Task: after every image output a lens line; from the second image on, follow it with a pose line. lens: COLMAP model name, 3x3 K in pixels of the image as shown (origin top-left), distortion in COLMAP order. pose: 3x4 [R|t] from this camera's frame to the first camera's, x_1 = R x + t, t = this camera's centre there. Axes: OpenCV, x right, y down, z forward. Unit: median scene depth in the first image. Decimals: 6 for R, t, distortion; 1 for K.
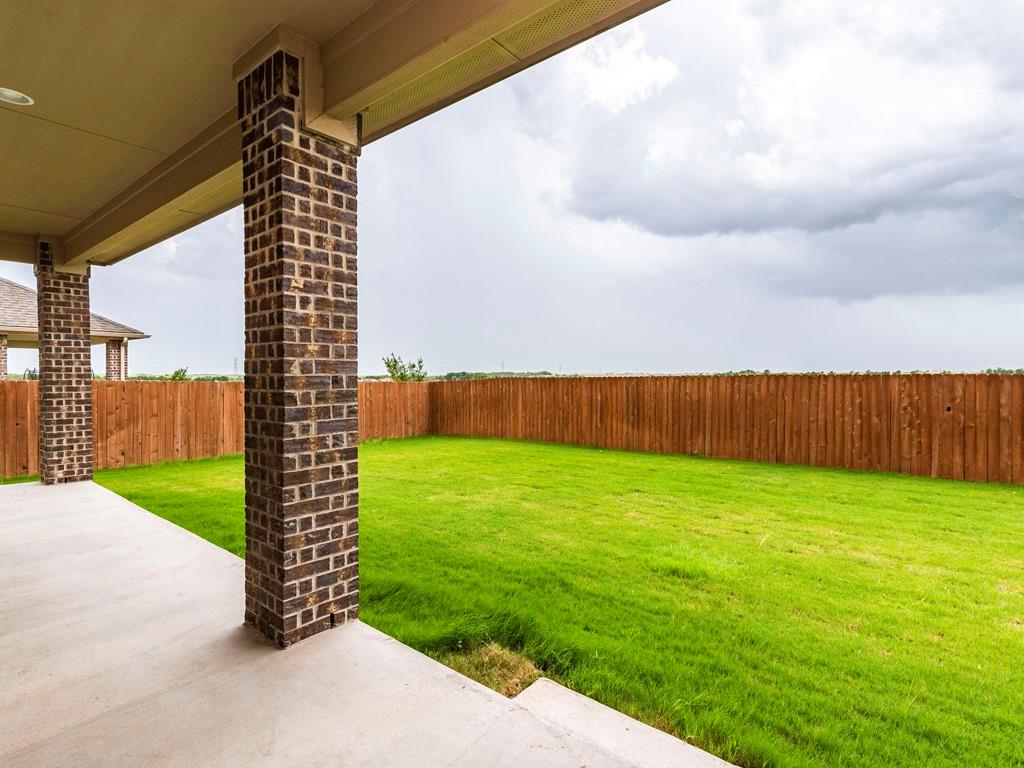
lens RADIAL K [[498.7, 0, 519.4], [0, 498.7, 381.6], [0, 0, 1]] dist [0.003814, 0.000251]
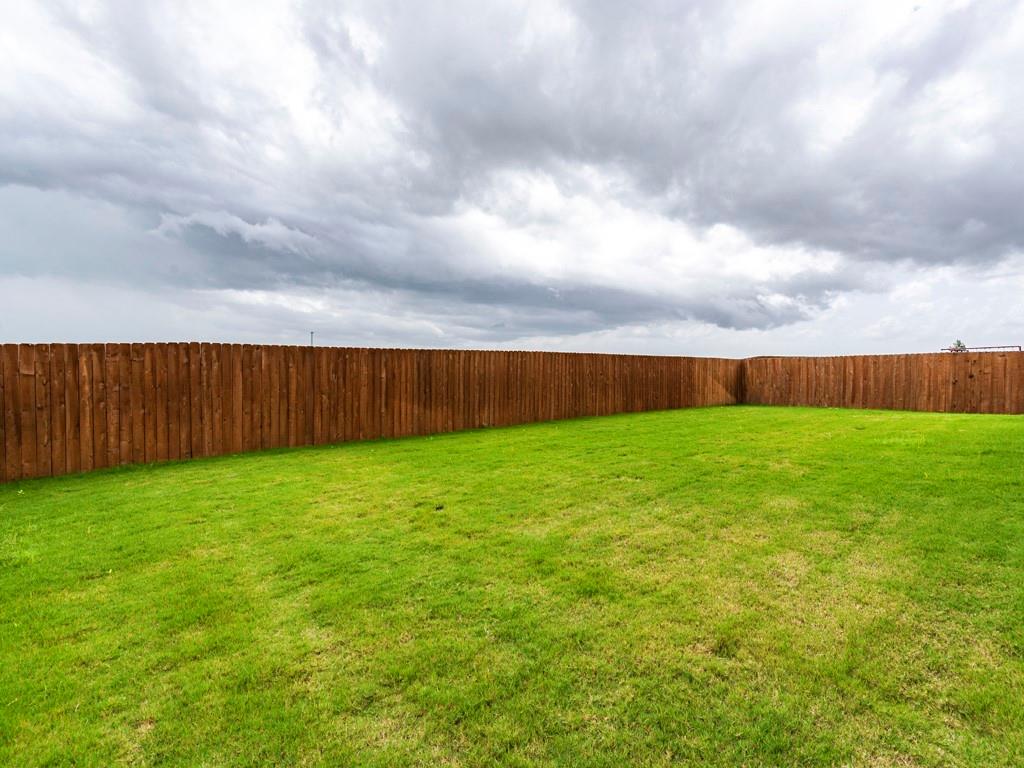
lens RADIAL K [[498.7, 0, 515.4], [0, 498.7, 385.7], [0, 0, 1]] dist [0.003814, 0.000251]
pose [[0.186741, -0.033059, 0.981853, -0.588741], [0.005035, 0.999453, 0.032694, 0.025399], [-0.982396, -0.001161, 0.186805, 0.679223]]
